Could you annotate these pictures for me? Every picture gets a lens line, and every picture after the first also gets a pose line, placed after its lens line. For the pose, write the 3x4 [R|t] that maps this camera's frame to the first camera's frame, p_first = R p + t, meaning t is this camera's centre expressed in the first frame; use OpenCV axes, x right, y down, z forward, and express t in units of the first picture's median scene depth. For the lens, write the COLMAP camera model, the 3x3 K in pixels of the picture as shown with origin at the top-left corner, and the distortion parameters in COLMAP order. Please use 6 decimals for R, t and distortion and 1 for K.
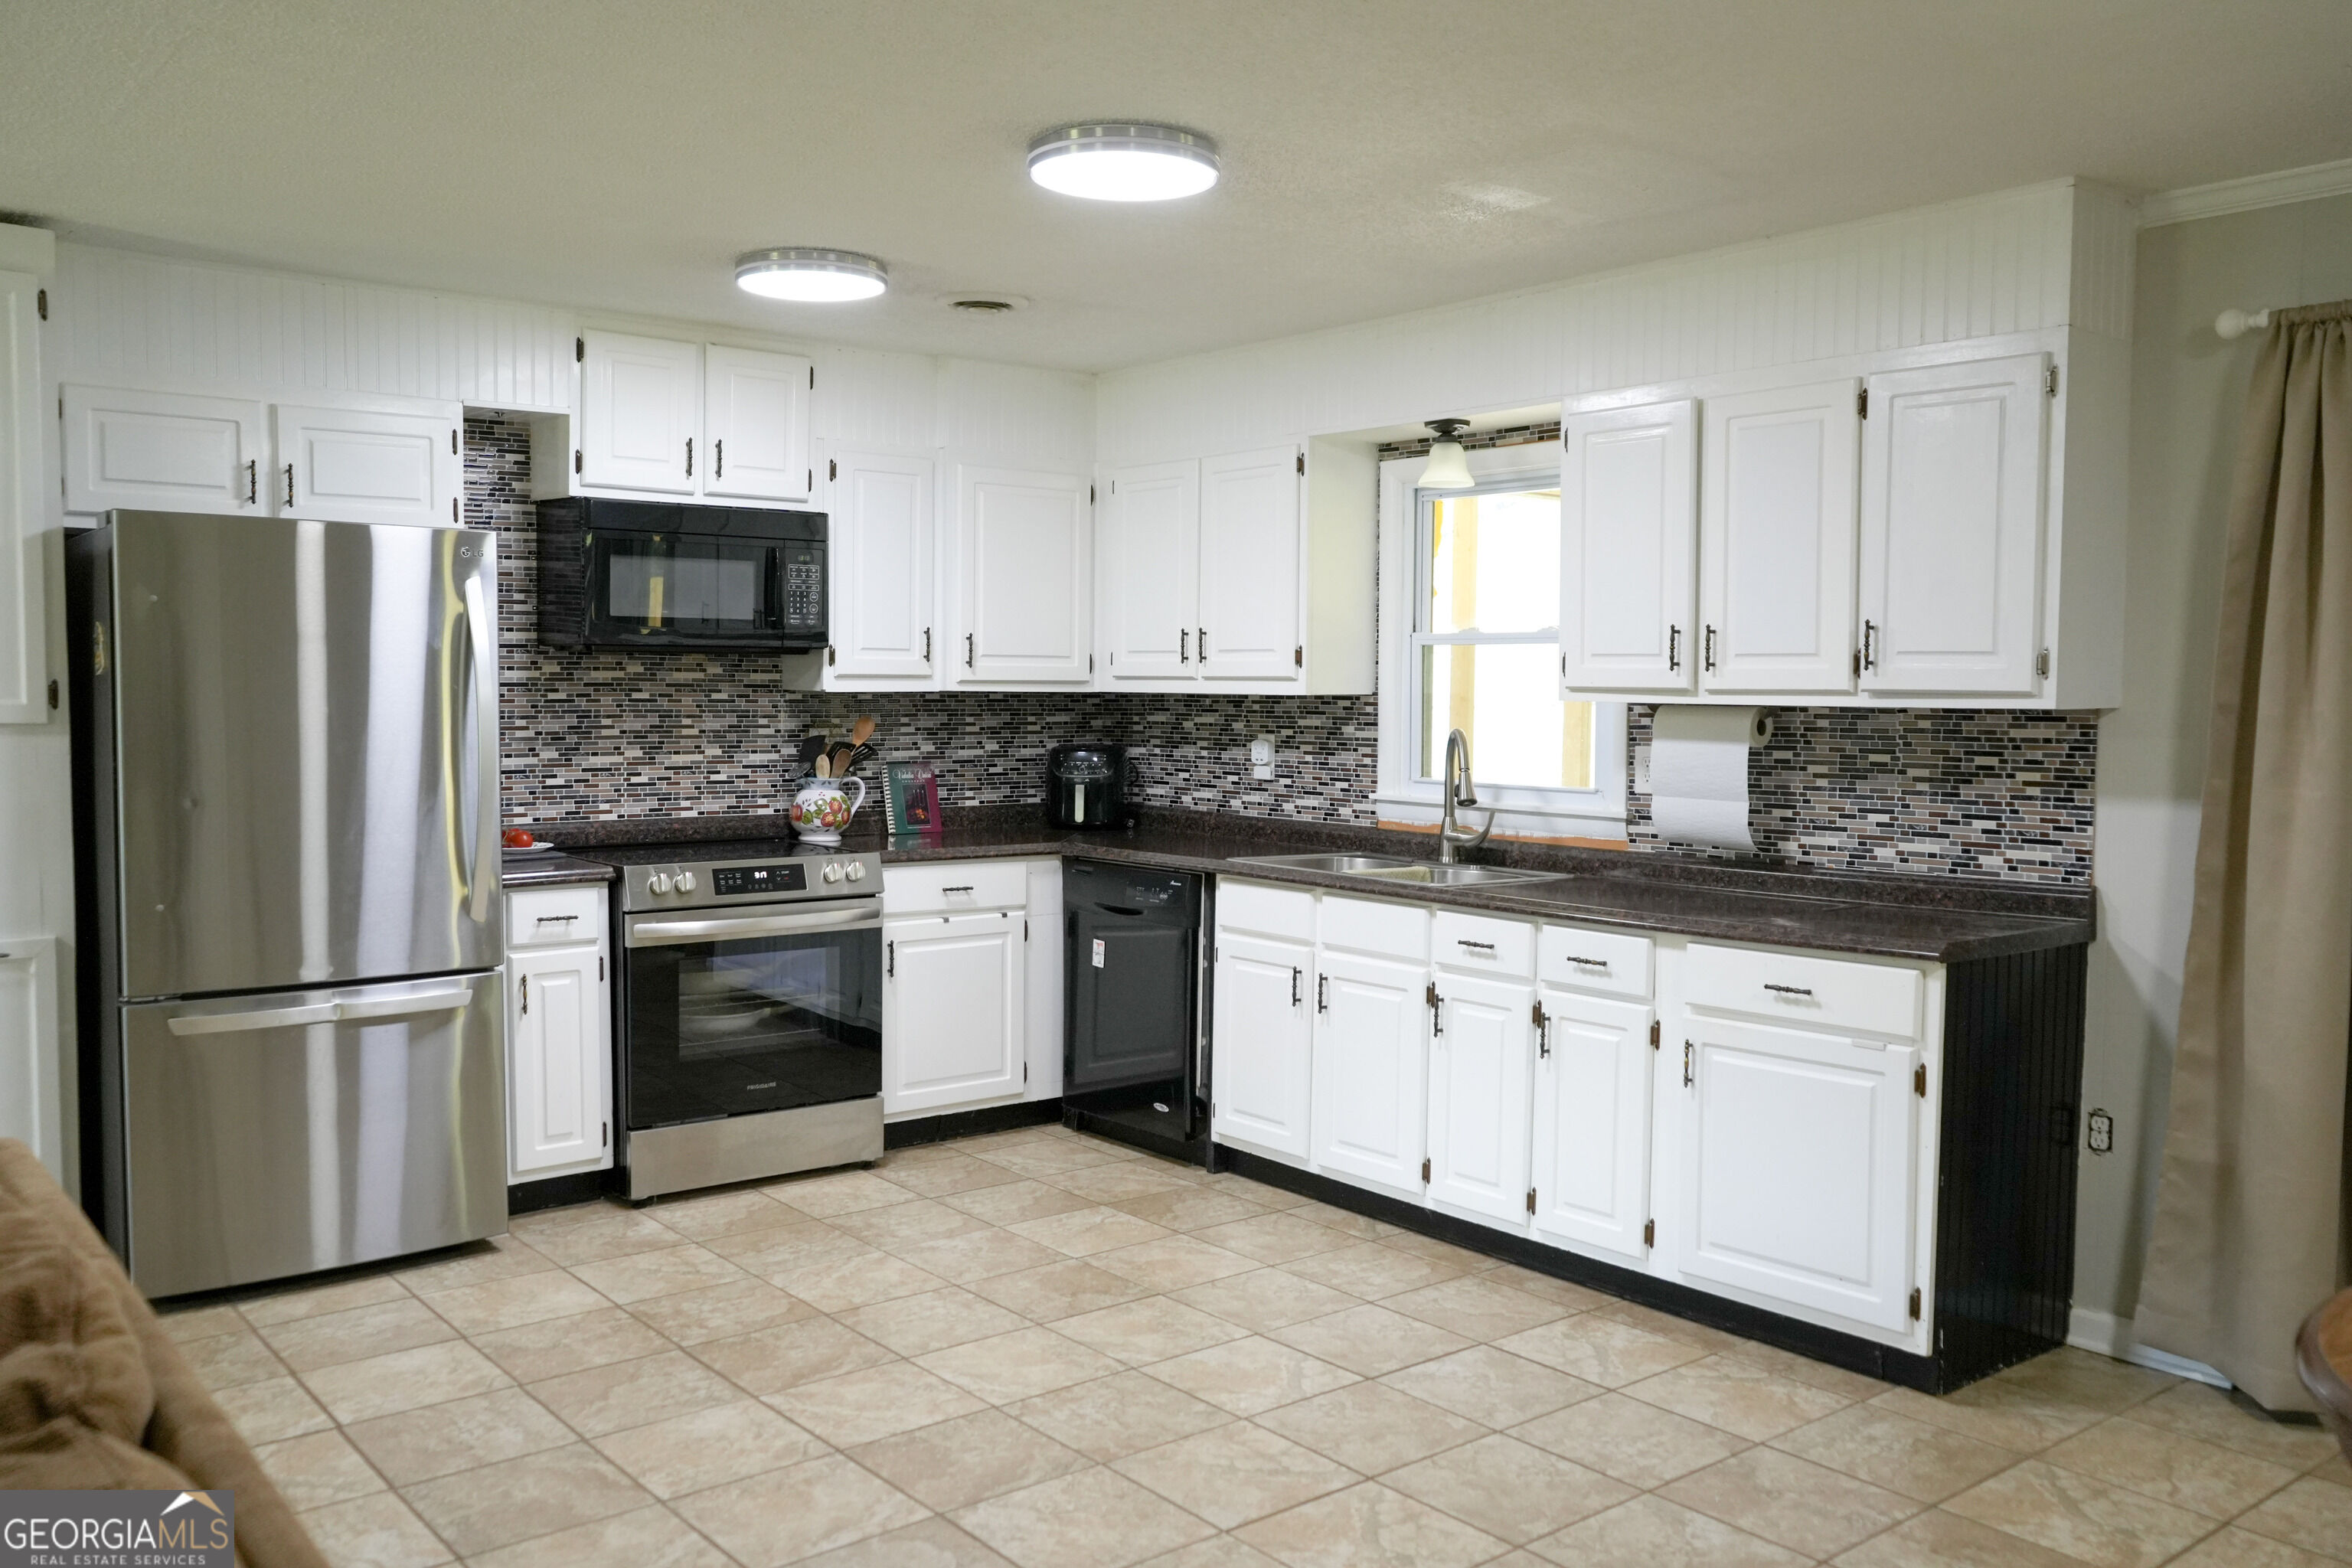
lens RADIAL K [[1869.5, 0, 1175.7], [0, 1869.5, 779.2], [0, 0, 1]] dist [-0.016913, 0.016484]
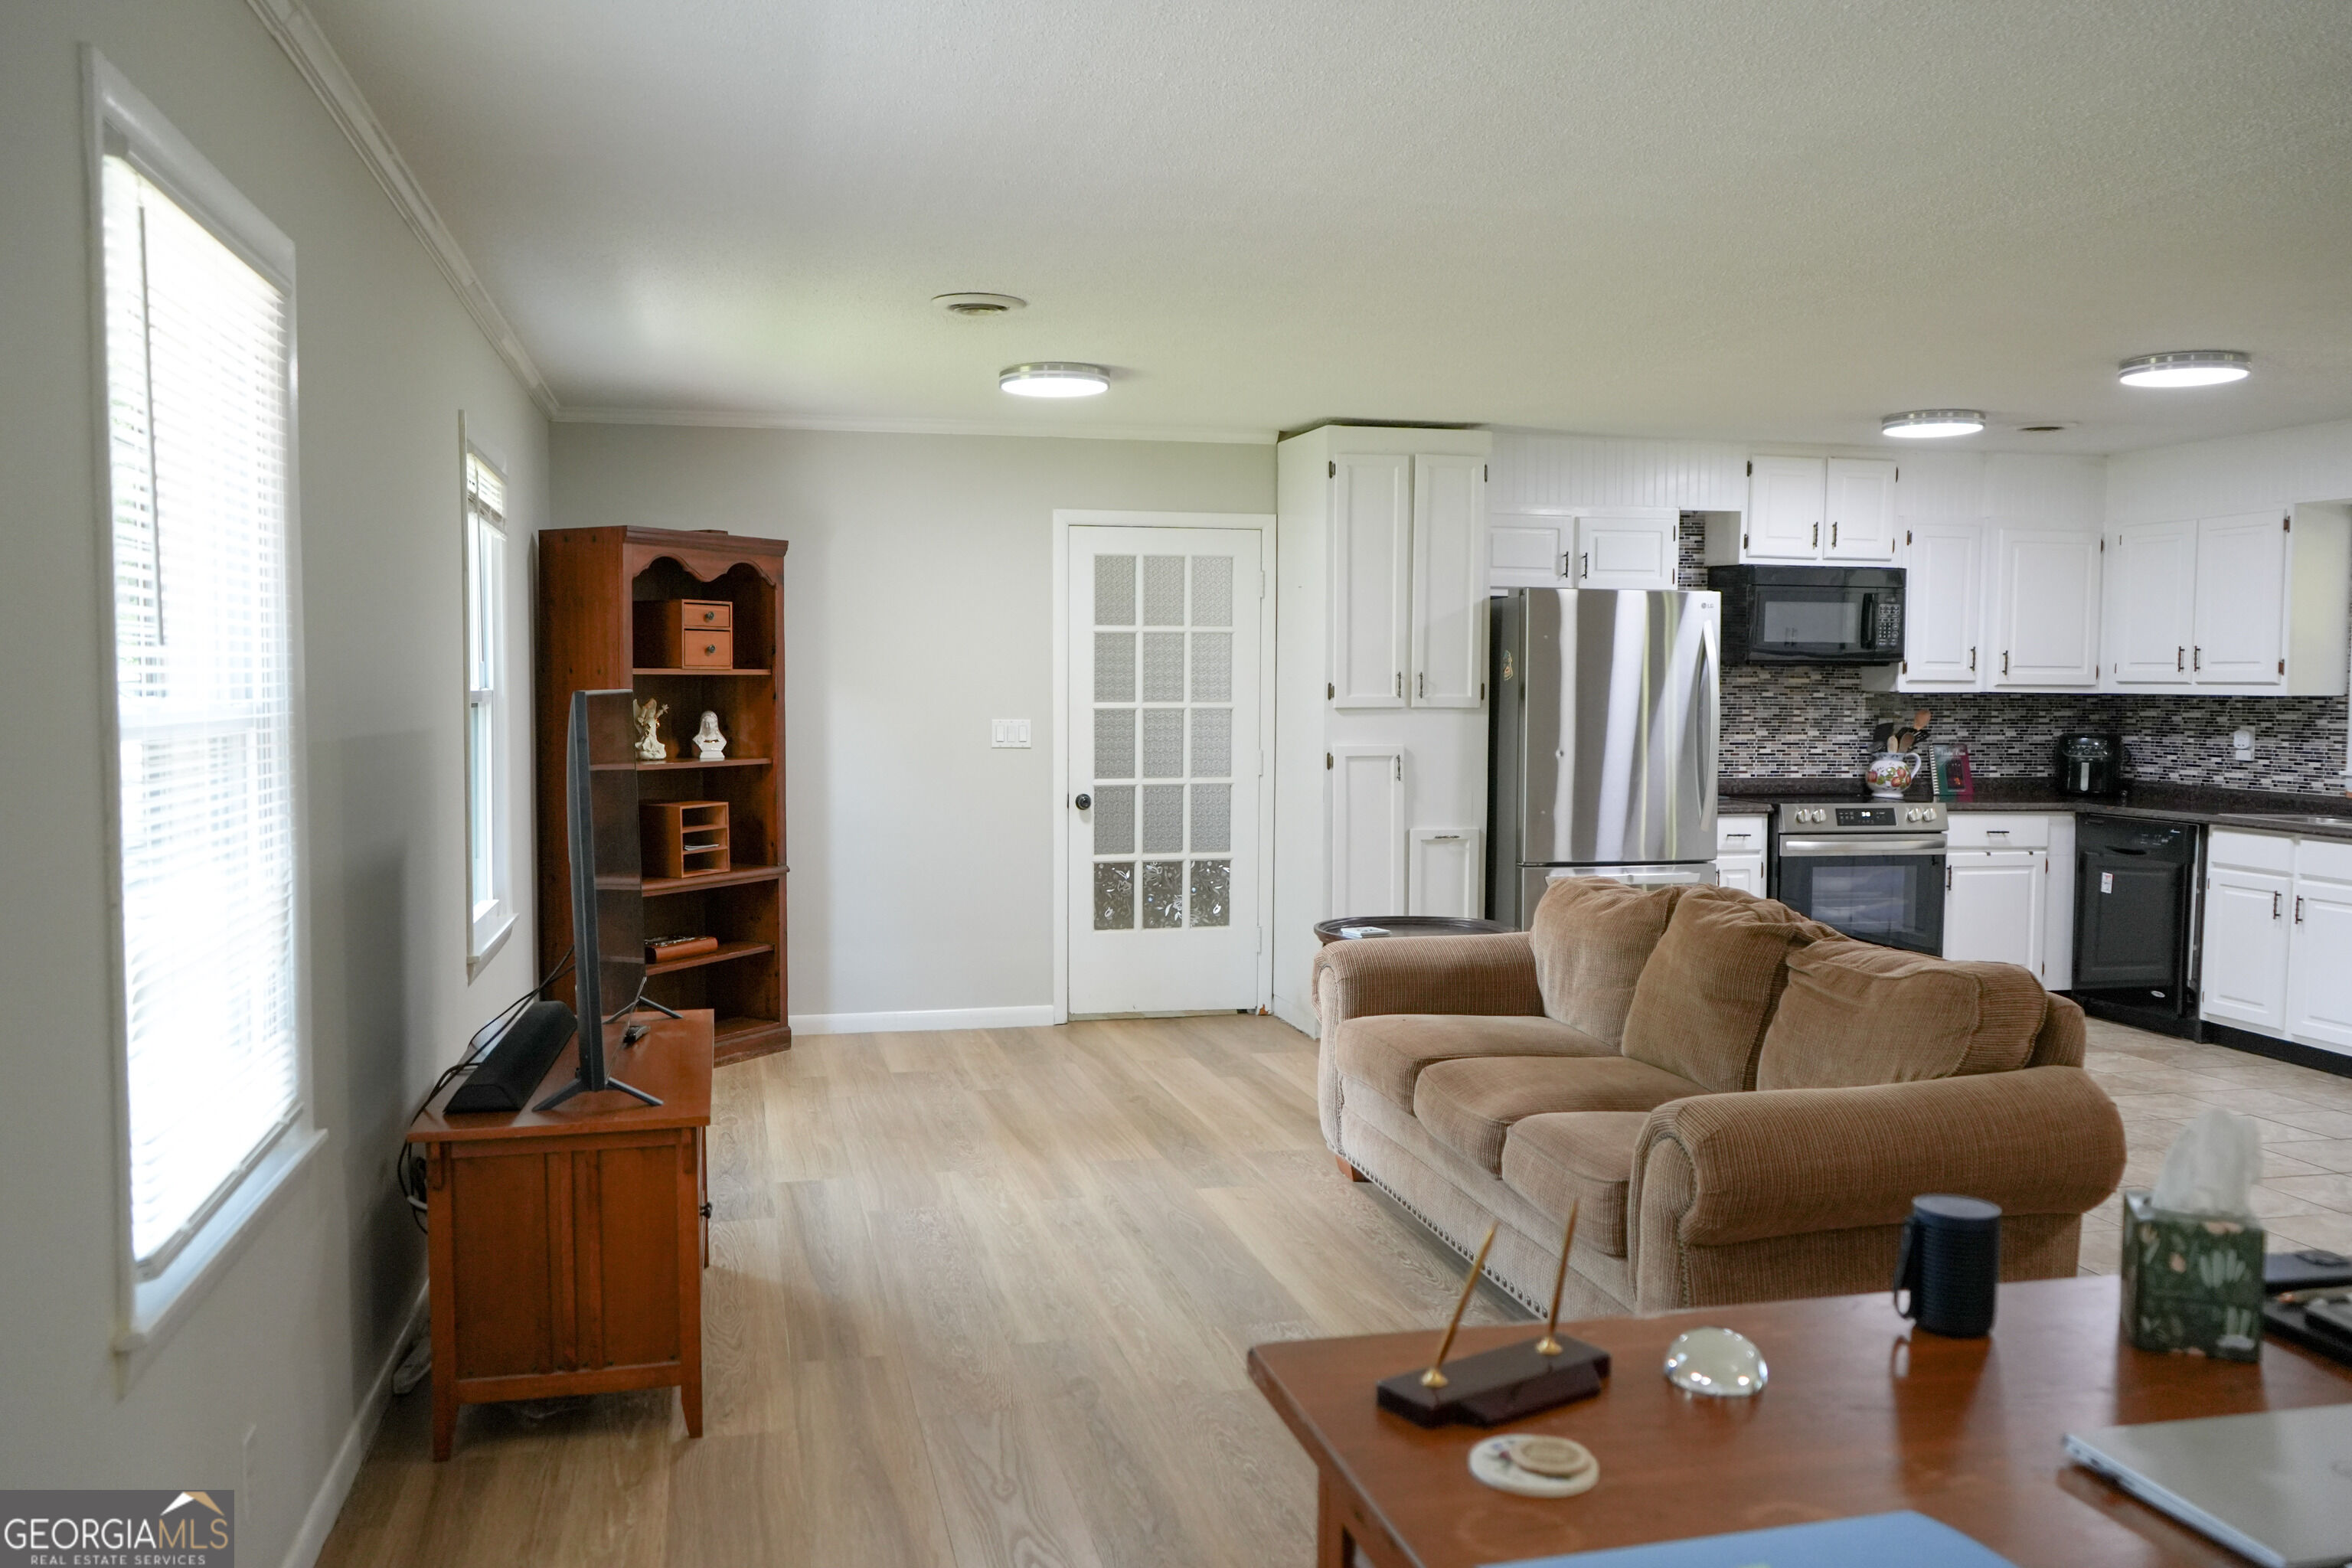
lens RADIAL K [[1869.5, 0, 1175.7], [0, 1869.5, 779.2], [0, 0, 1]] dist [-0.016913, 0.016484]
pose [[0.902337, 0.022908, -0.430422, -0.073358], [-0.023629, 0.999714, 0.003671, 0.028896], [0.430383, 0.006859, 0.902620, -0.550775]]
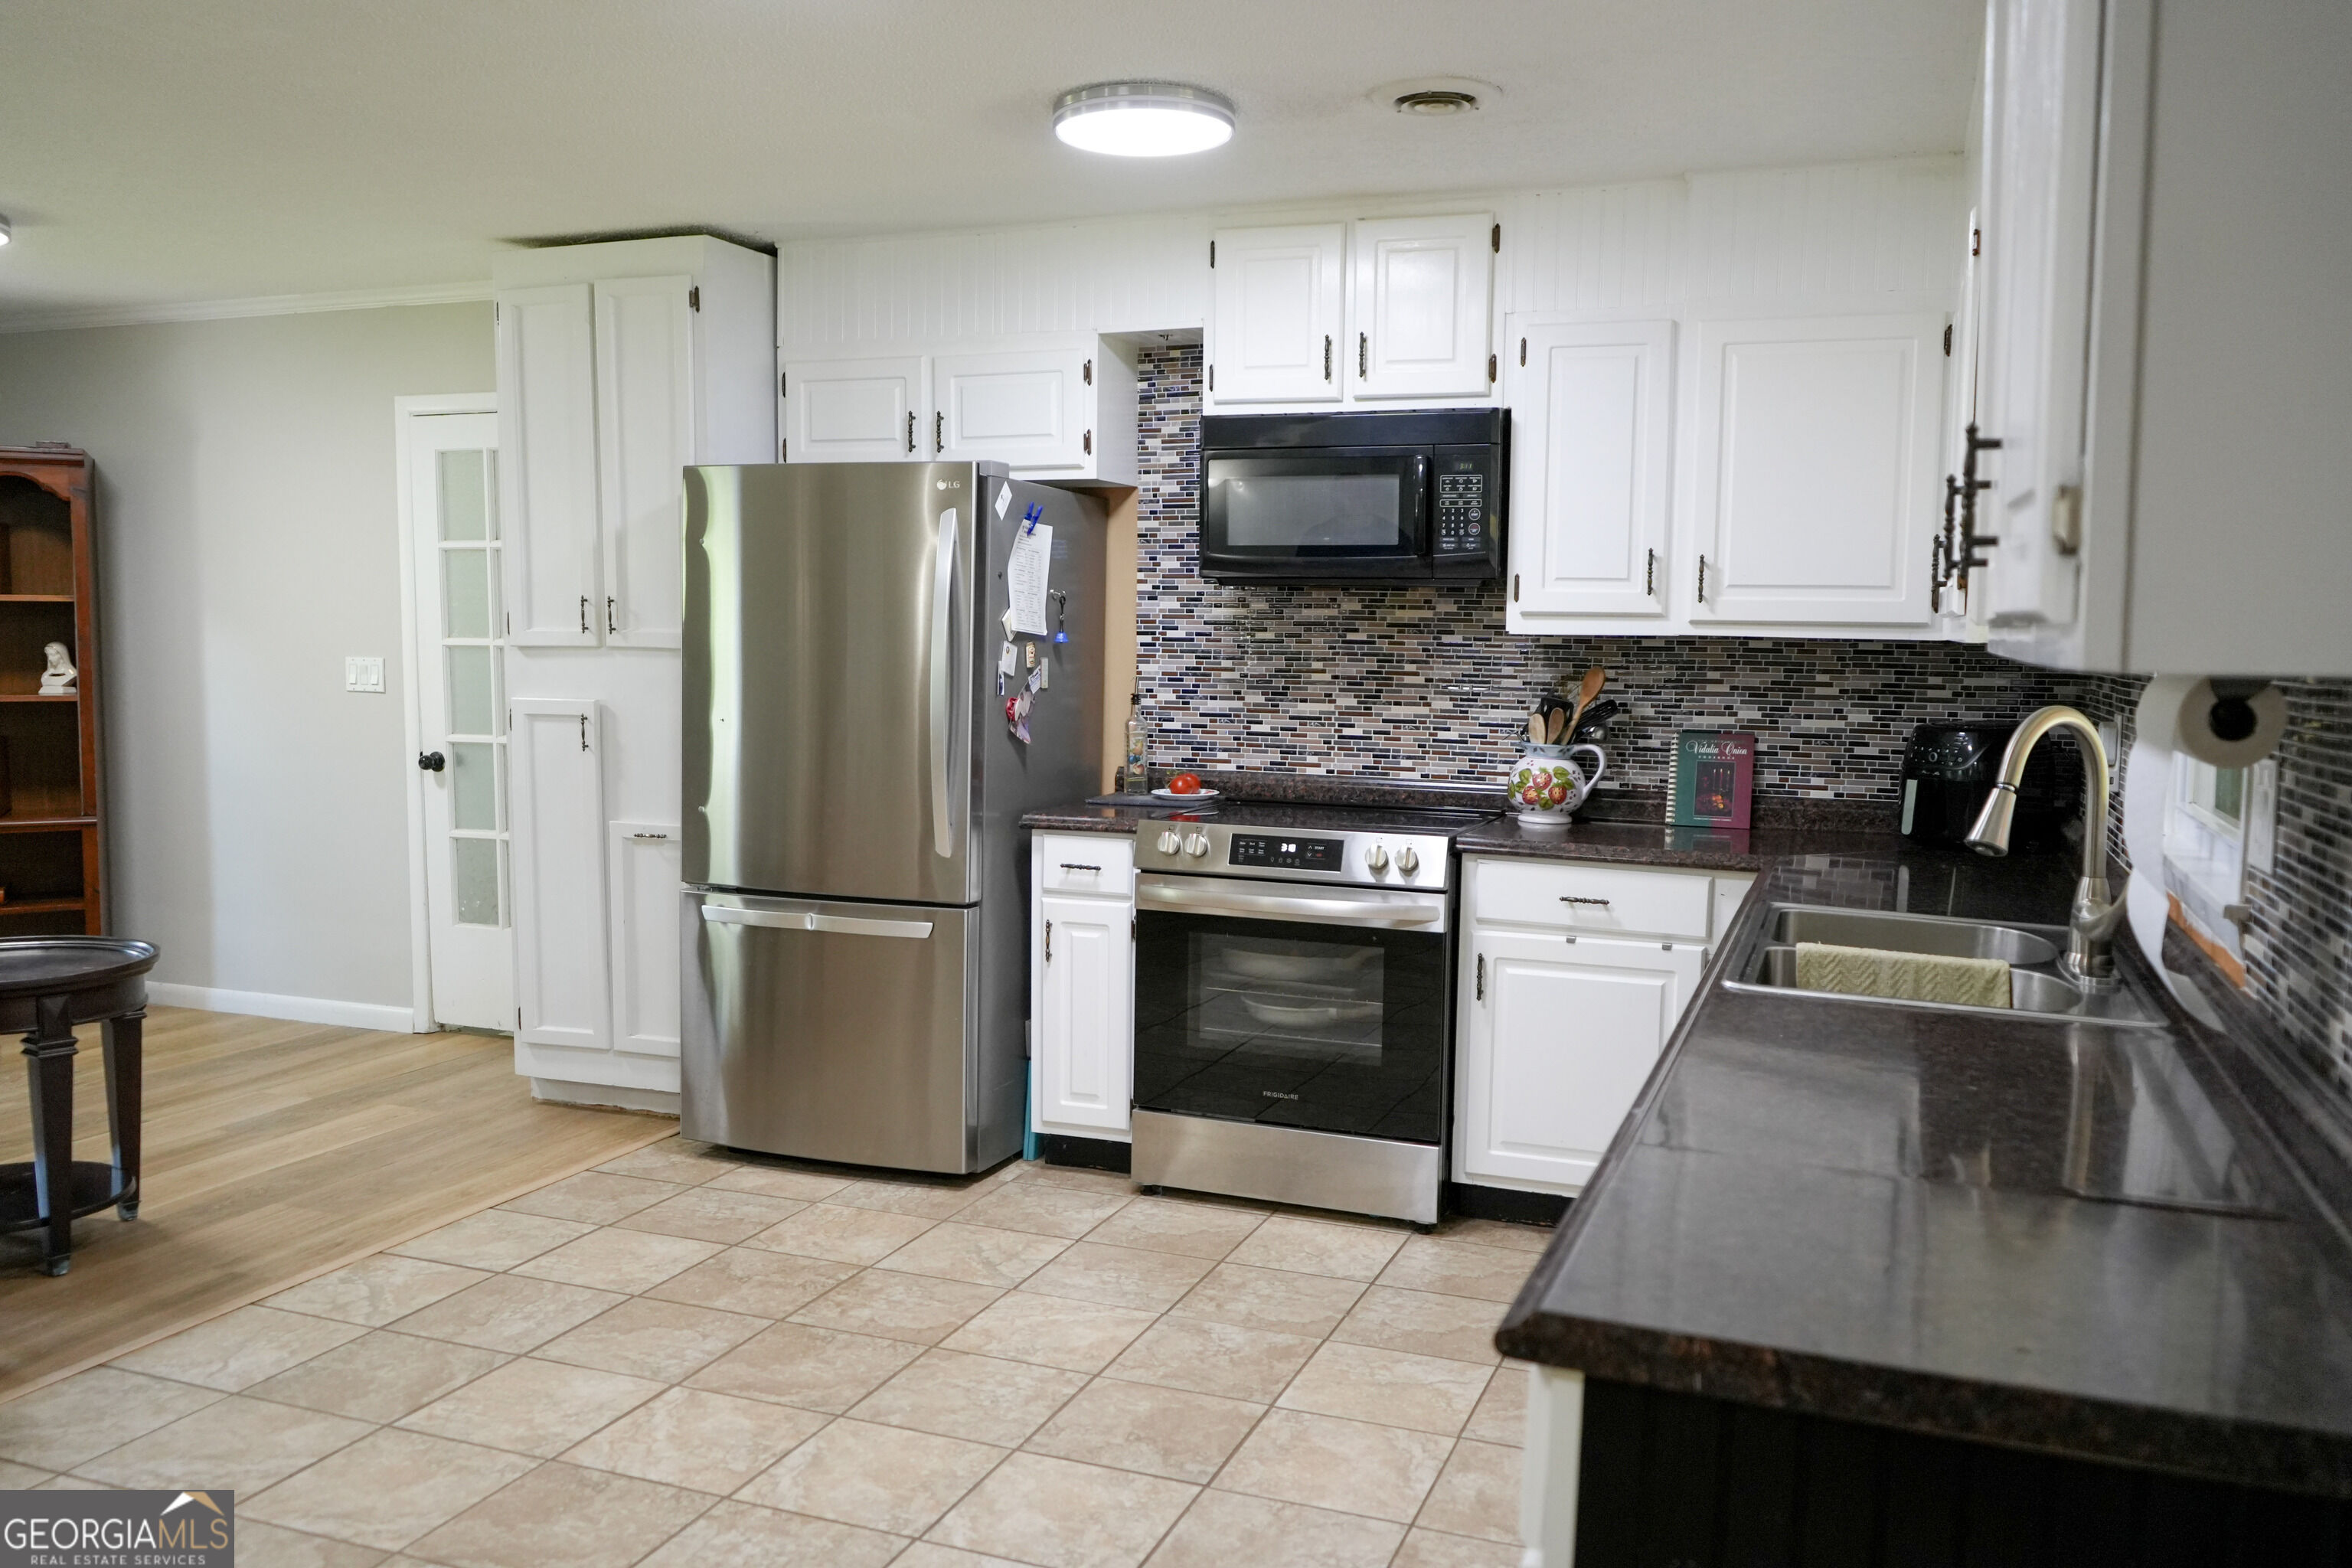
lens RADIAL K [[1869.5, 0, 1175.7], [0, 1869.5, 779.2], [0, 0, 1]] dist [-0.016913, 0.016484]
pose [[0.500223, 0.072413, -0.862863, 0.447575], [-0.055684, 0.997125, 0.051399, -0.018746], [0.864104, 0.022337, 0.502817, 0.496398]]
